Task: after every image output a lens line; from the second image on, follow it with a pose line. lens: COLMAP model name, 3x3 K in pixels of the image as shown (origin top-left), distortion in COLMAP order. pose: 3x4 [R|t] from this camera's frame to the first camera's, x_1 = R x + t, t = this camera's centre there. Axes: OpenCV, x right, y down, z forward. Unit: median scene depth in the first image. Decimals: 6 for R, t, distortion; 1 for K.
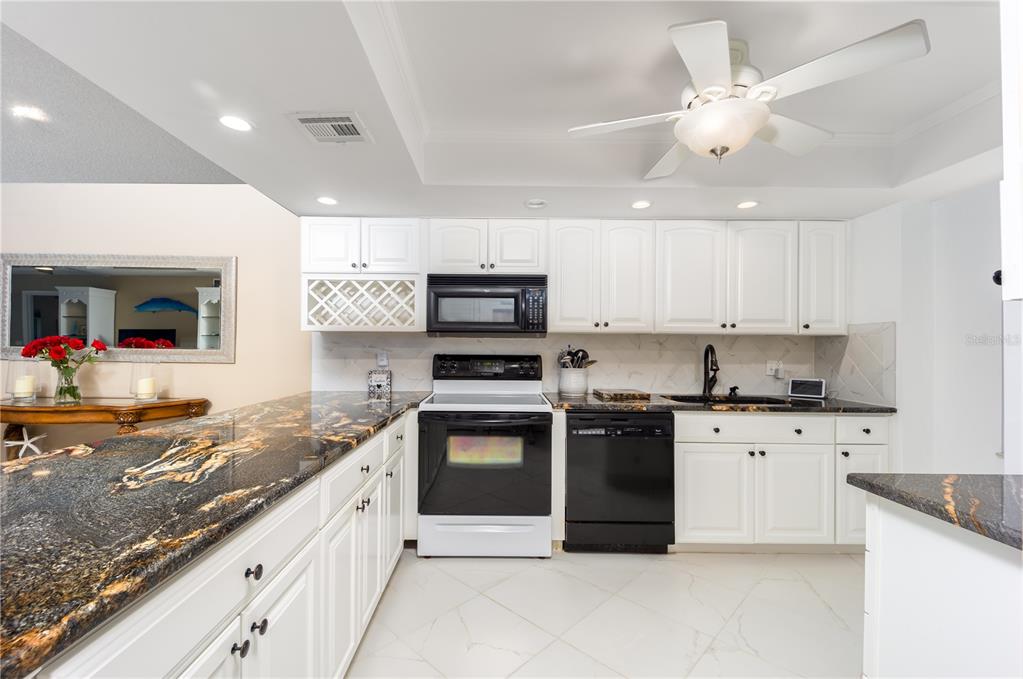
lens RADIAL K [[418.2, 0, 493.0], [0, 418.2, 347.8], [0, 0, 1]] dist [0.010456, -0.000007]
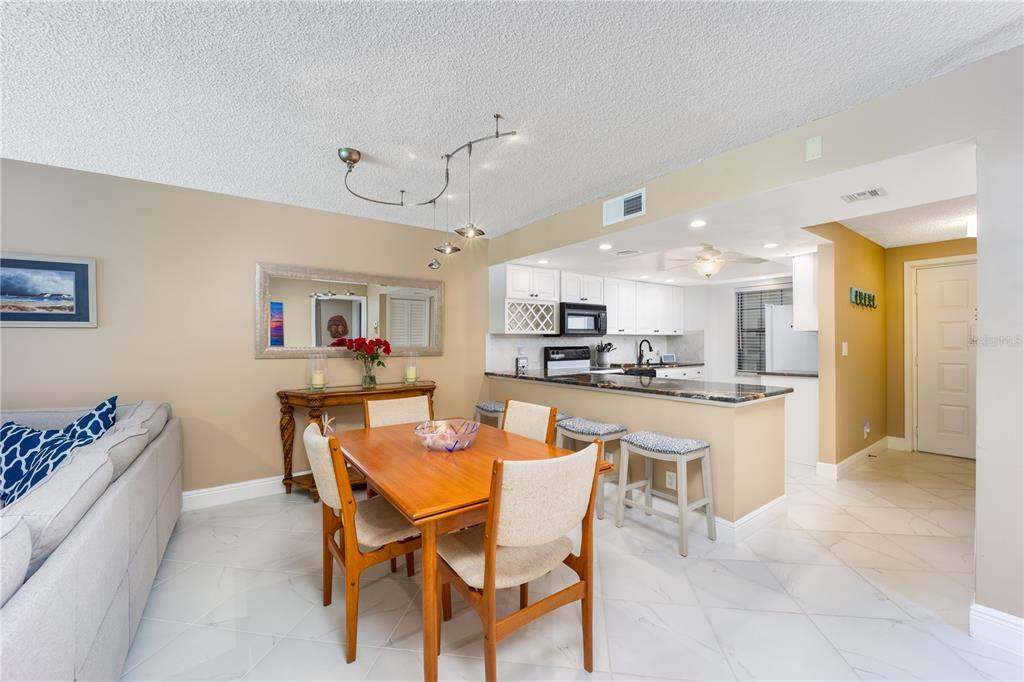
lens RADIAL K [[403.0, 0, 518.9], [0, 403.0, 342.6], [0, 0, 1]] dist [0.000786, -0.006220]
pose [[0.796341, -0.014080, 0.604684, -1.335575], [0.013201, 0.999895, 0.005898, -0.014053], [-0.604704, 0.003286, 0.796444, -0.270490]]
